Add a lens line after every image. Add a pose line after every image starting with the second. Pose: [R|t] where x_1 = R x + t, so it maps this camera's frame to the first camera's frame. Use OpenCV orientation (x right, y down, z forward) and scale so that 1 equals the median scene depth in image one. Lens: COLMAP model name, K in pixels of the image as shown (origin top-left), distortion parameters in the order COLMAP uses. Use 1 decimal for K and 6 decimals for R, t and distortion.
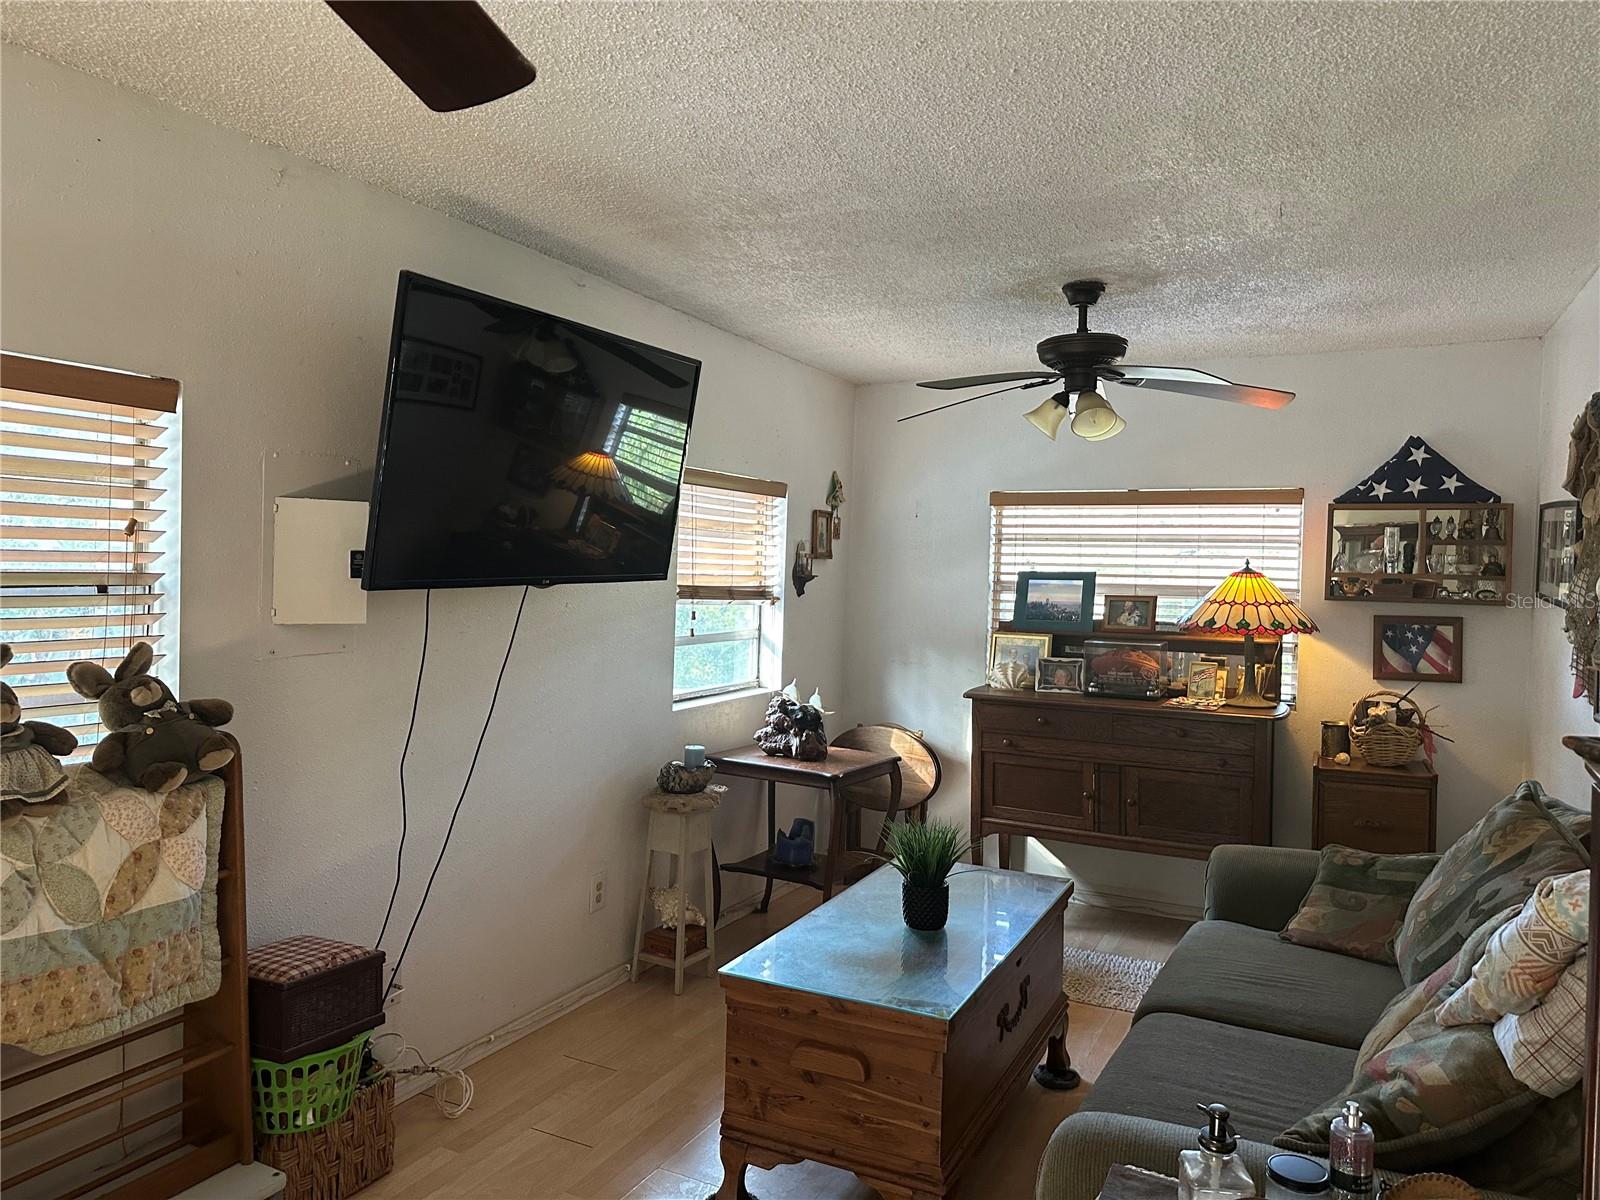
lens RADIAL K [[1114.2, 0, 789.8], [0, 1114.2, 529.0], [0, 0, 1]] dist [0.046912, -0.056759]
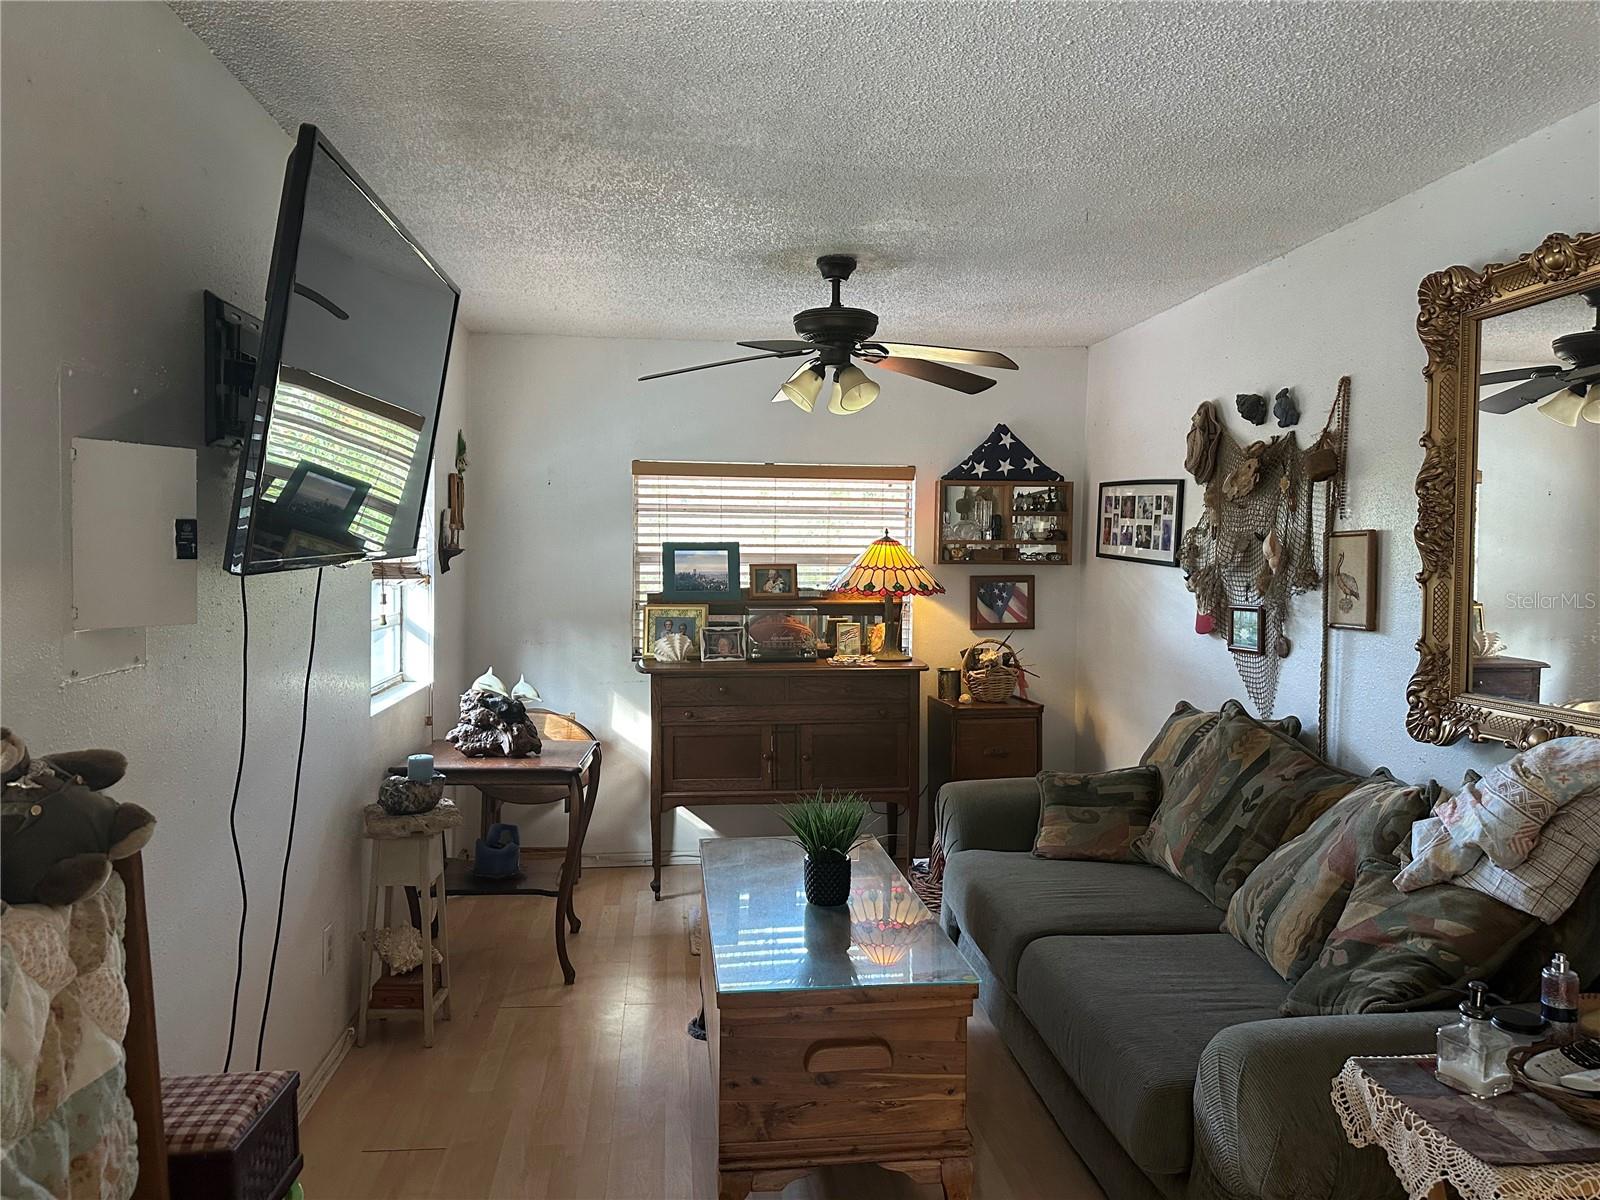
lens RADIAL K [[1114.2, 0, 827.3], [0, 1114.2, 551.3], [0, 0, 1]] dist [0.046912, -0.056759]
pose [[0.836754, -0.016223, 0.547339, -0.253643], [-0.008234, 0.999075, 0.042199, 0.003692], [-0.547518, -0.039817, 0.835846, 0.120251]]
